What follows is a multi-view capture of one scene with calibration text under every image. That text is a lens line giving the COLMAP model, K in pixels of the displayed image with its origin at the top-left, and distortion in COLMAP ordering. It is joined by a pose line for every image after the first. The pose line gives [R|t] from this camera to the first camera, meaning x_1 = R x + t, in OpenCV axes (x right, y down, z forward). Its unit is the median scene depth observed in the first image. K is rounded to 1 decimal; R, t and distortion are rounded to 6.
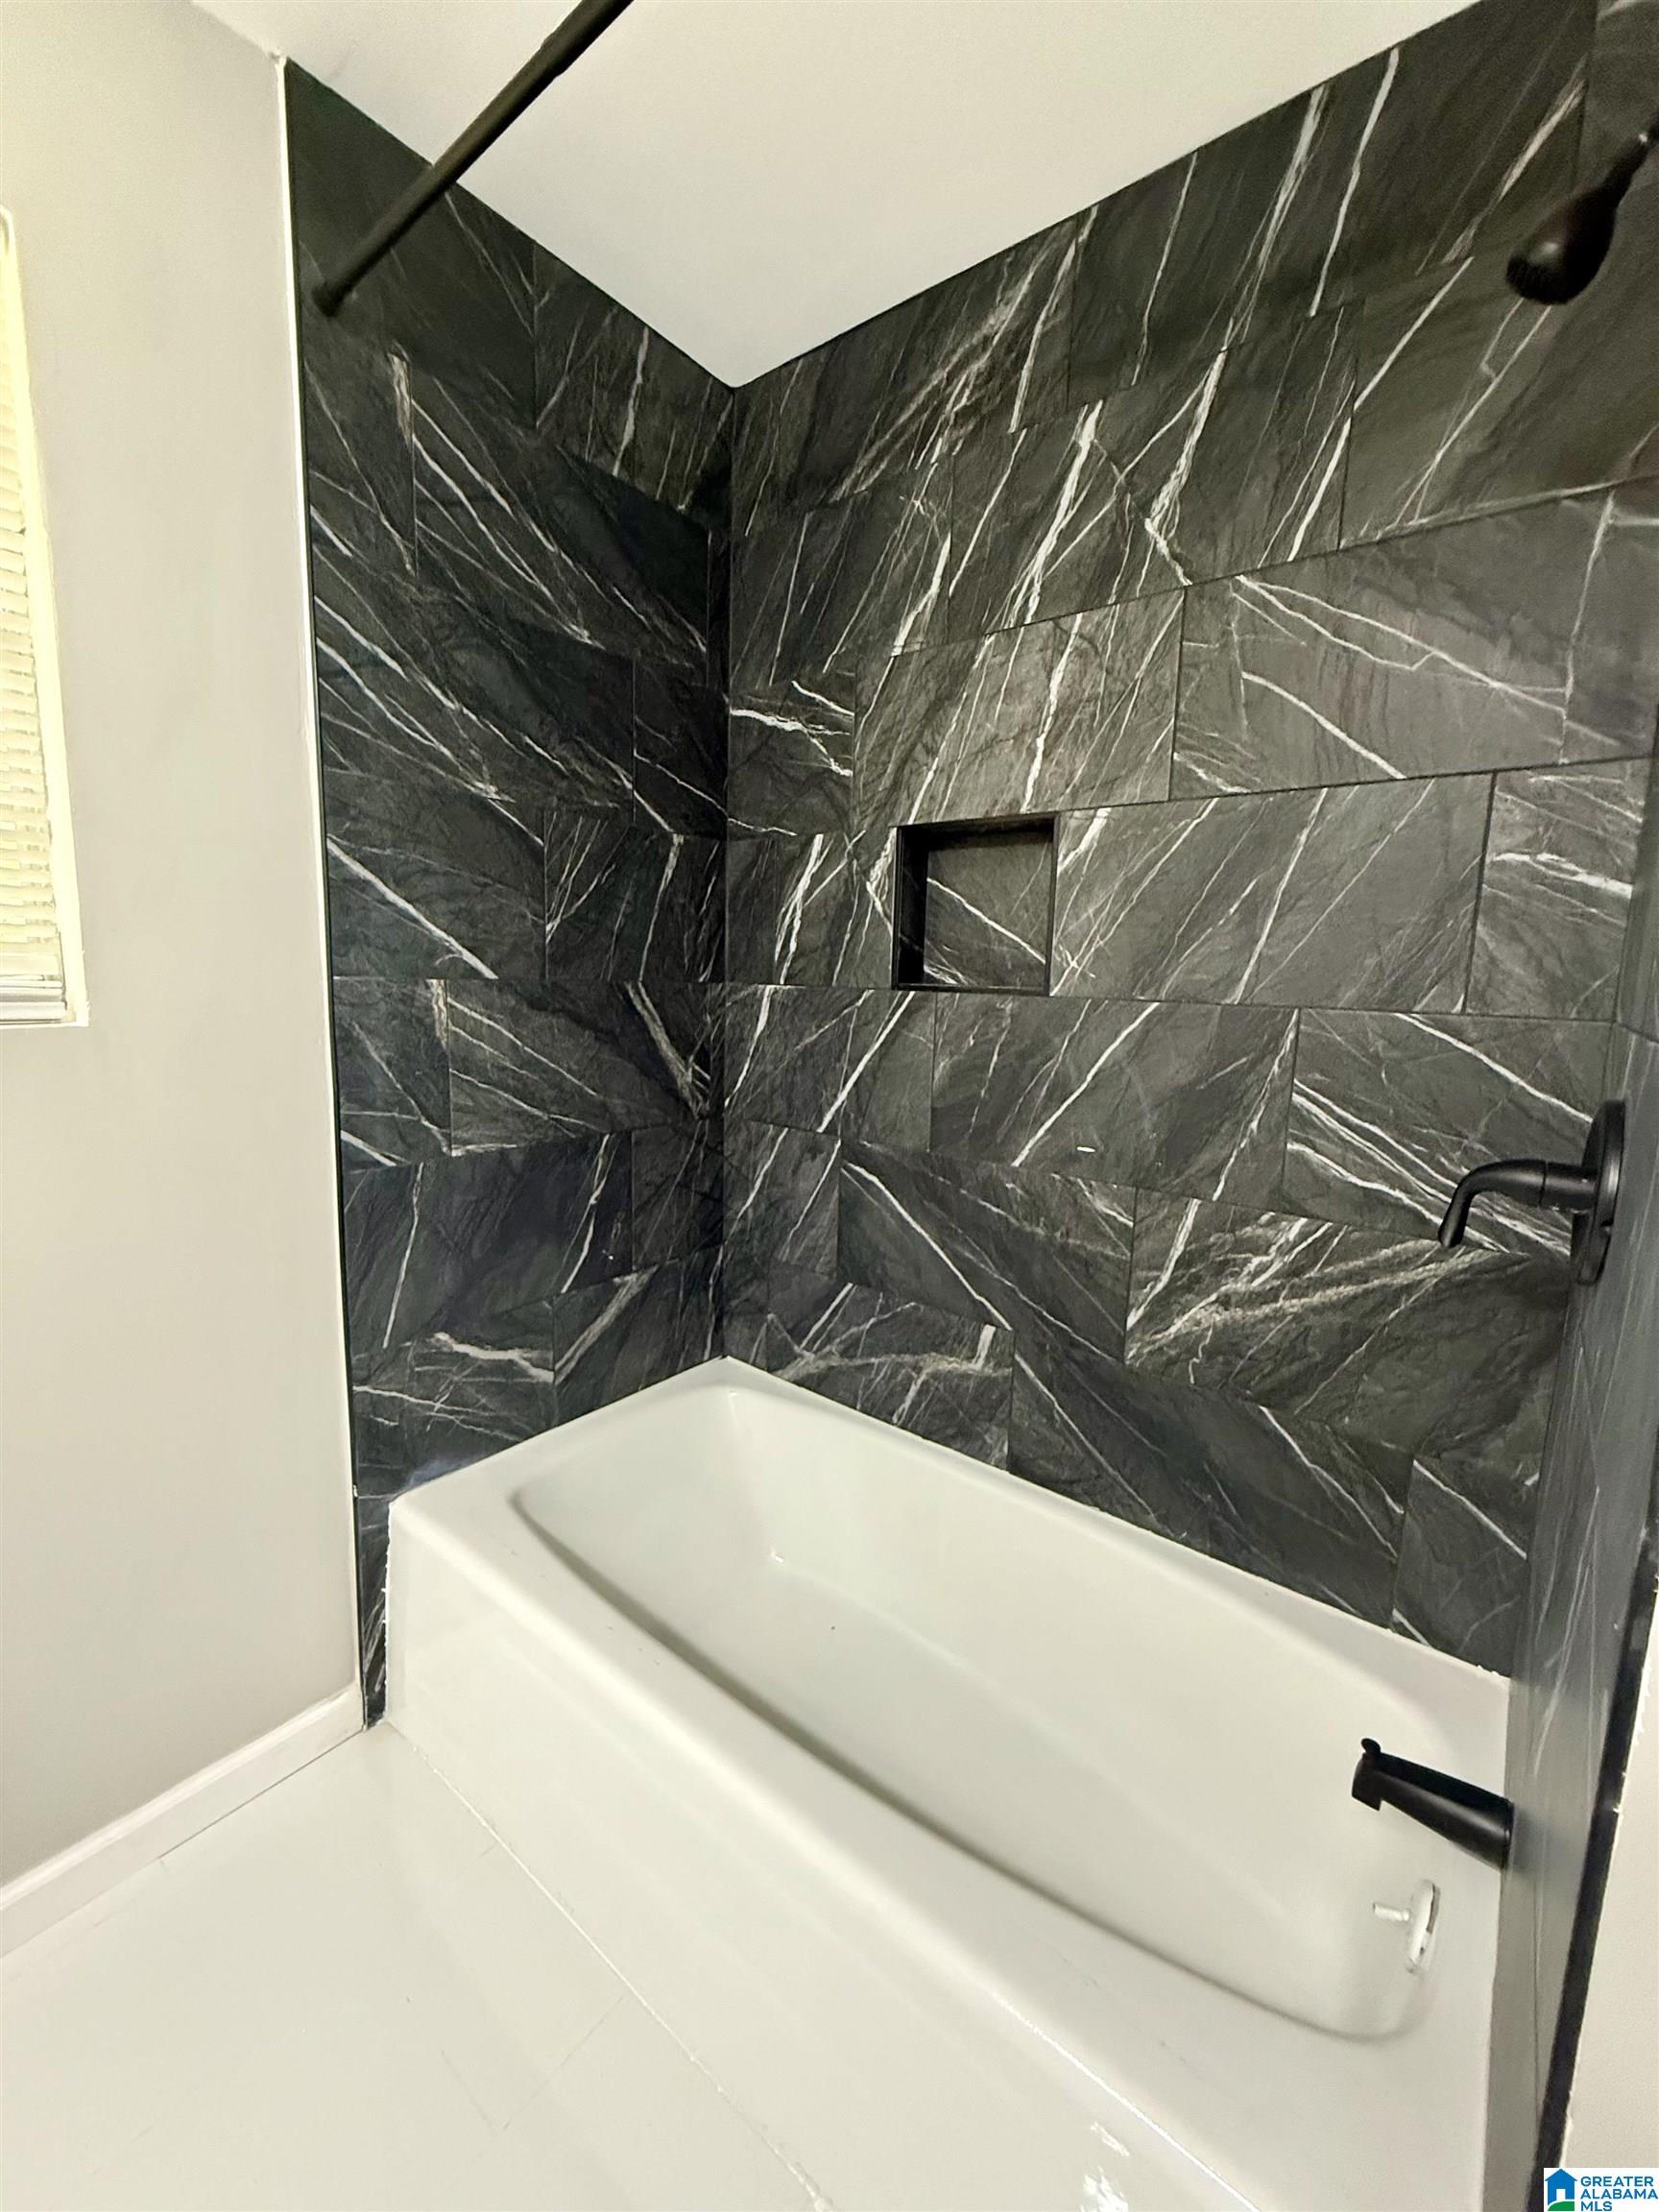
lens RADIAL K [[885.6, 0, 834.2], [0, 885.6, 1102.3], [0, 0, 1]] dist [-0.001752, 0.000305]
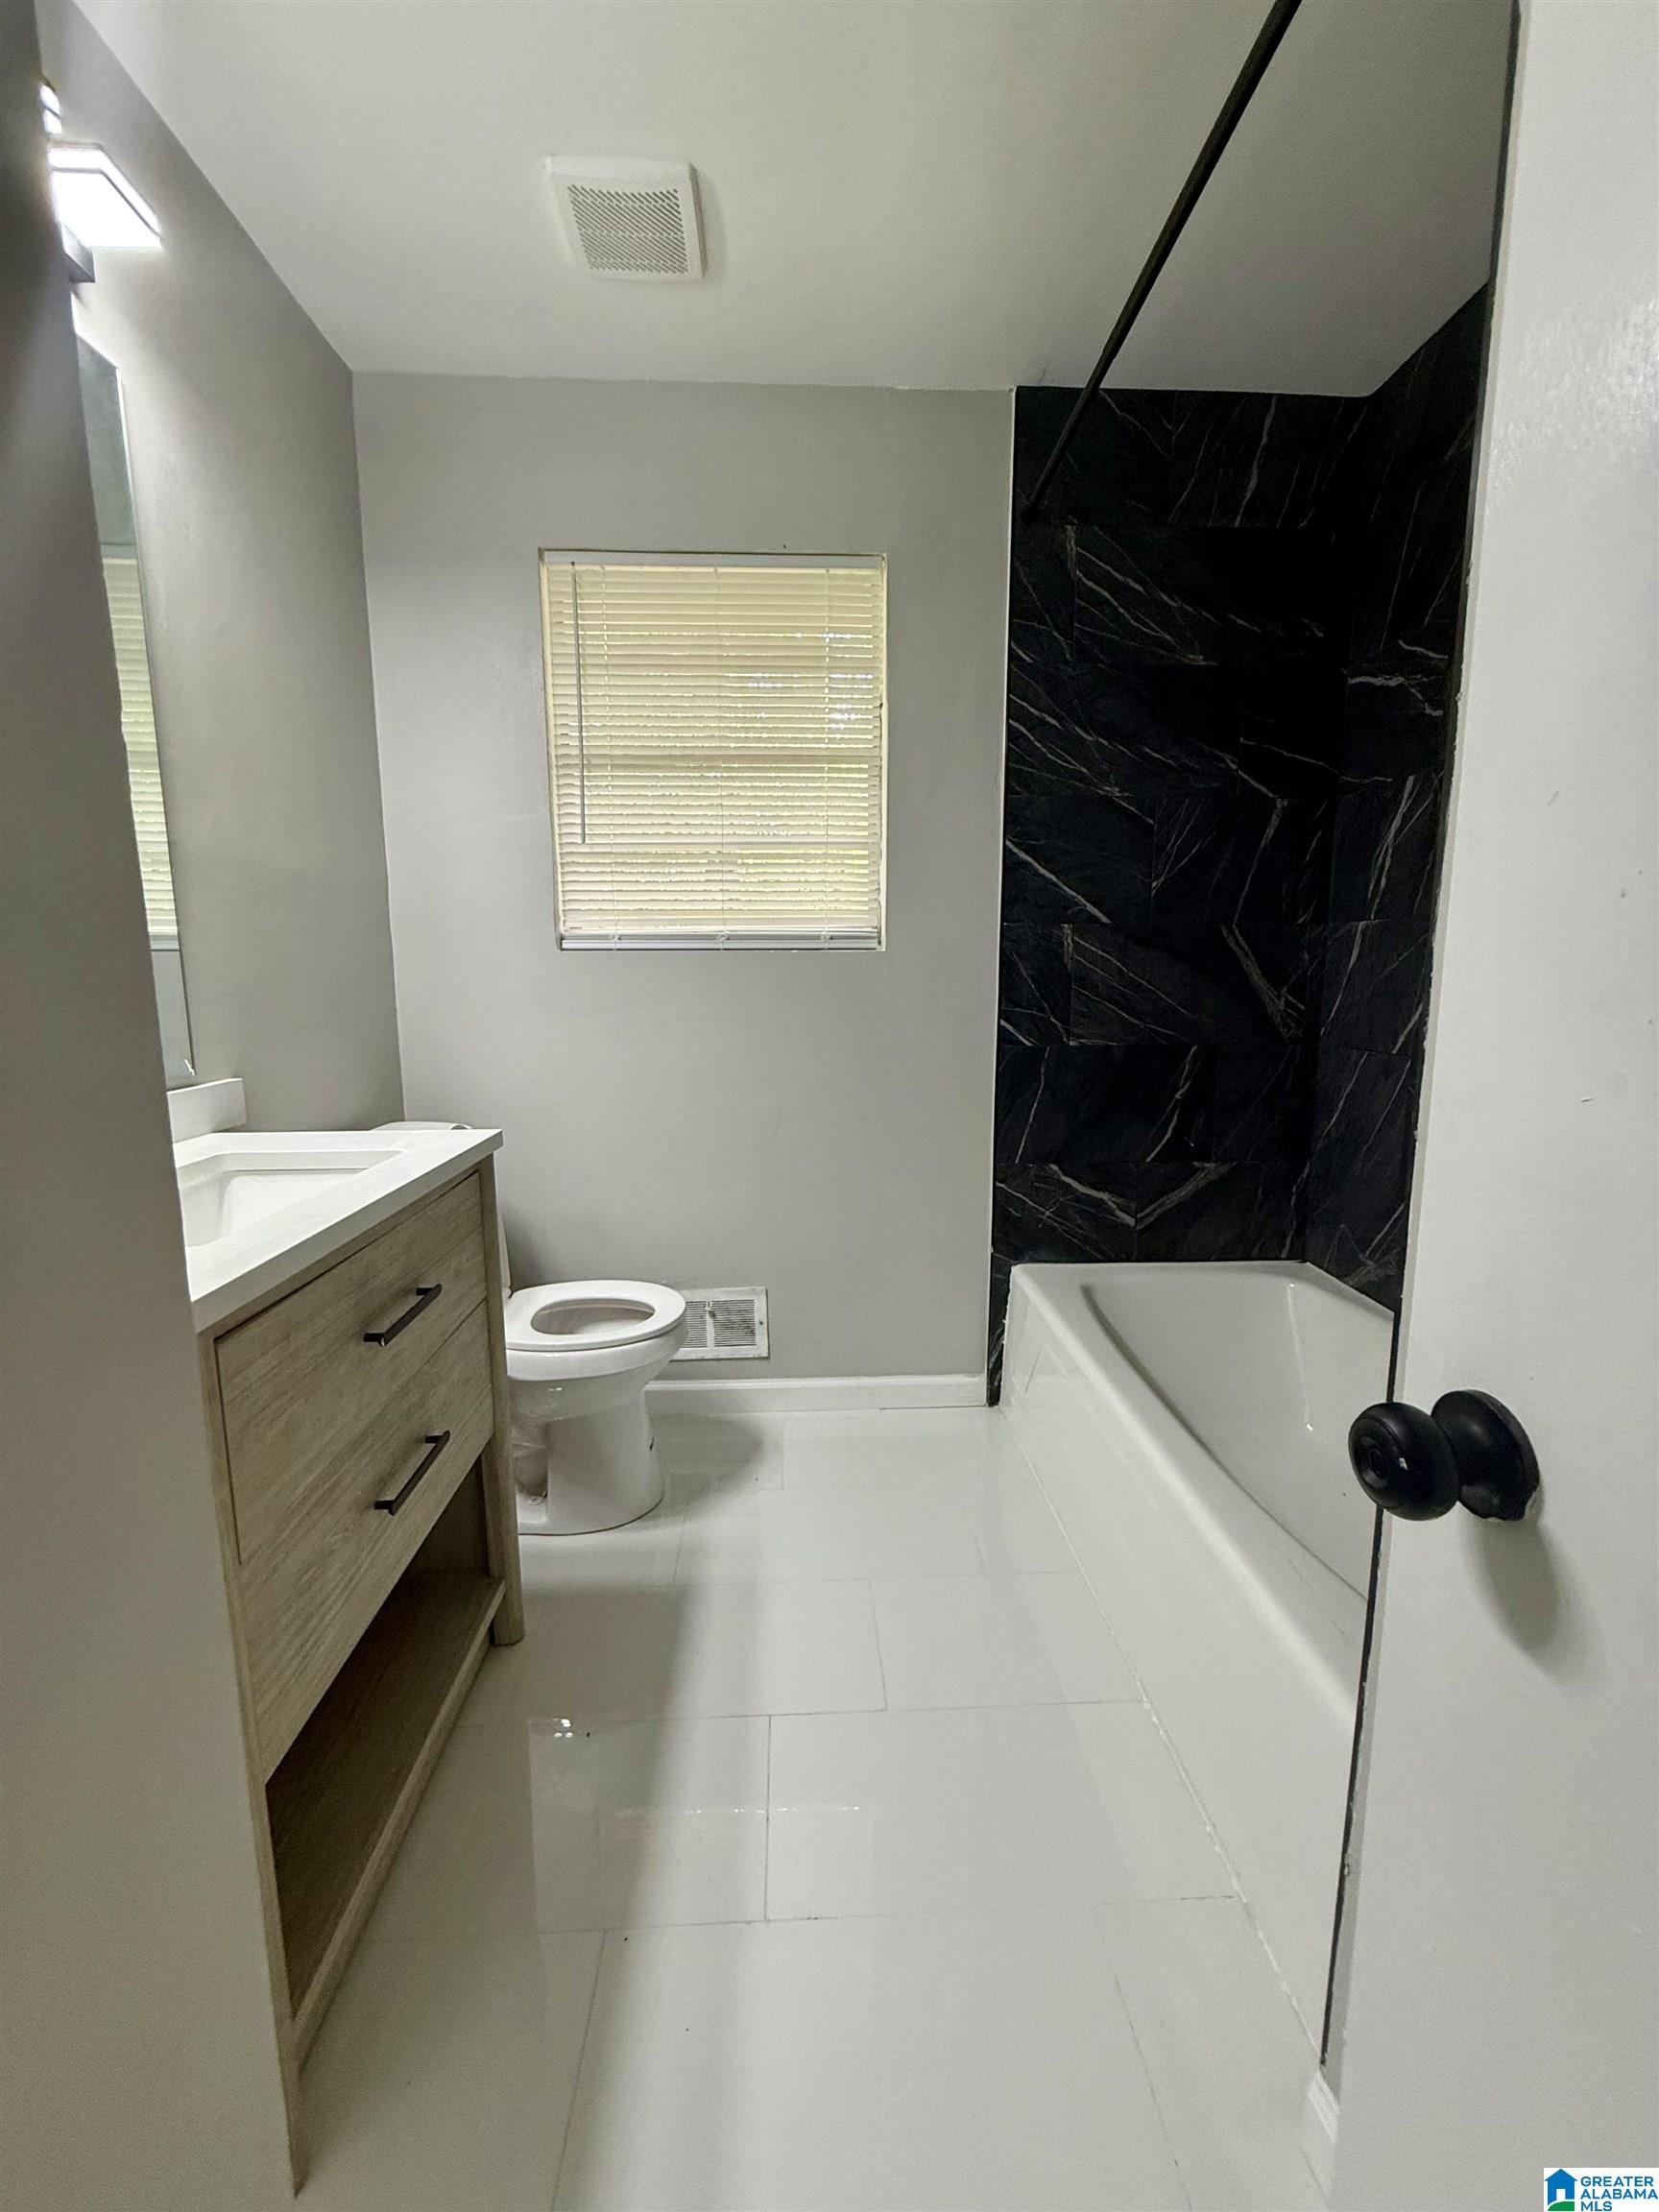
lens RADIAL K [[885.6, 0, 831.3], [0, 885.6, 1103.7], [0, 0, 1]] dist [-0.001752, 0.000305]
pose [[0.659653, 0.081138, -0.747178, 0.369561], [-0.086952, 0.995719, 0.031362, 0.129842], [0.746524, 0.044281, 0.663883, -0.241476]]
